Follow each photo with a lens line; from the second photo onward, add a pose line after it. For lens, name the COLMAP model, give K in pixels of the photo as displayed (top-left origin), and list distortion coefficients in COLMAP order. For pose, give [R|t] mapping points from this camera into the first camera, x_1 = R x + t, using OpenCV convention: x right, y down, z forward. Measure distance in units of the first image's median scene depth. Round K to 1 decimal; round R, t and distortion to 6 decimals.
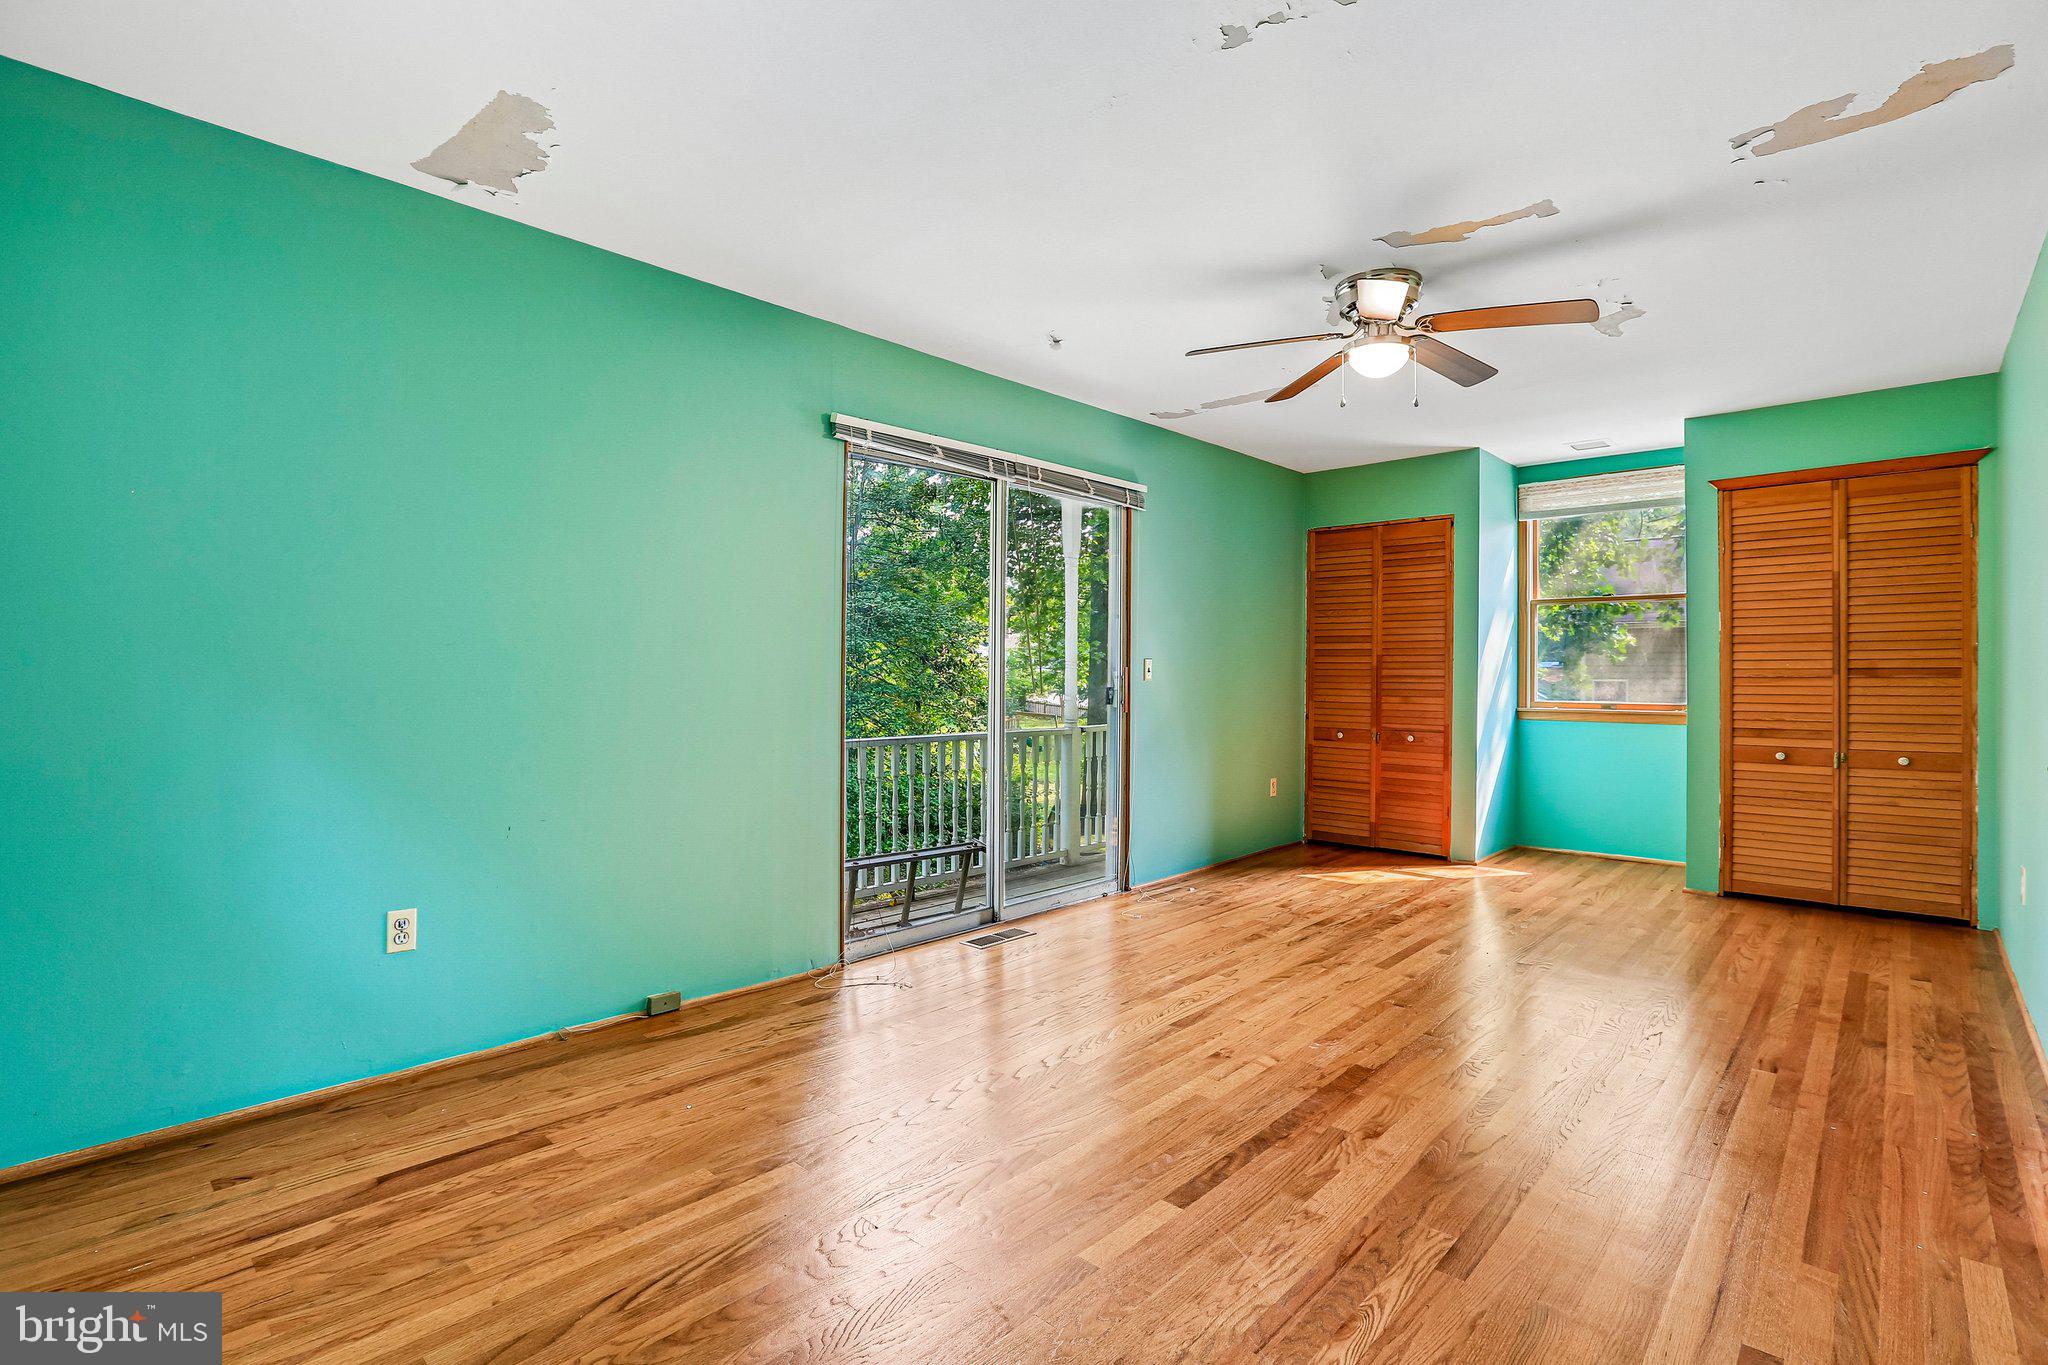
lens RADIAL K [[962.4, 0, 1026.5], [0, 962.4, 675.9], [0, 0, 1]] dist [-0.029836, 0.012217]
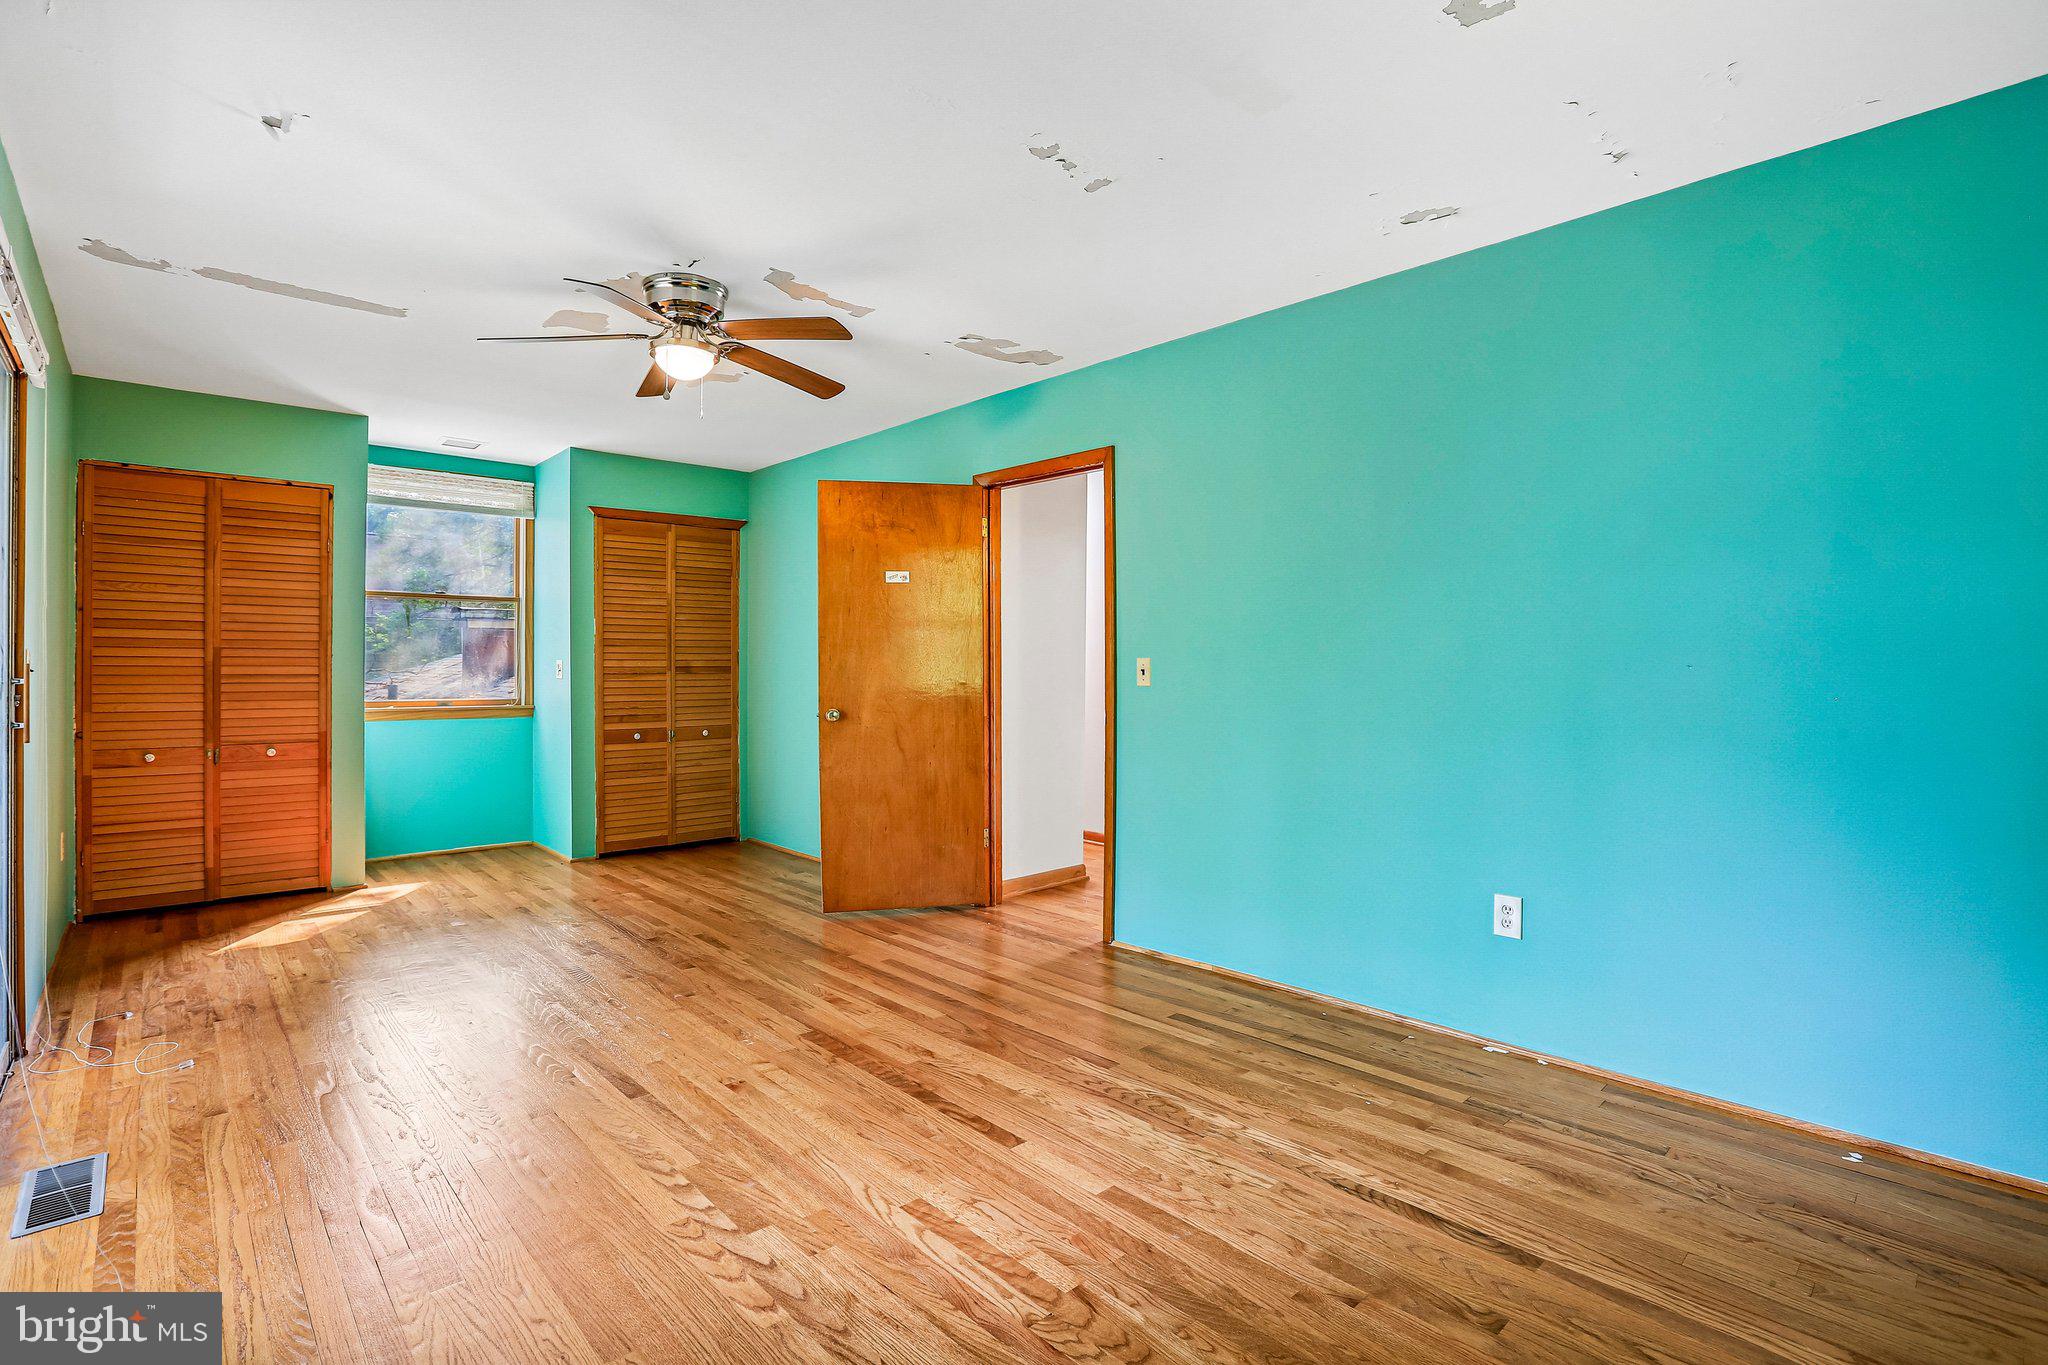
lens RADIAL K [[962.4, 0, 1014.3], [0, 962.4, 665.0], [0, 0, 1]] dist [-0.029836, 0.012217]
pose [[0.088655, 0.002818, 0.996058, -0.438304], [0.003554, 0.999989, -0.003146, -0.004296], [-0.996056, 0.003819, 0.088644, 0.406442]]
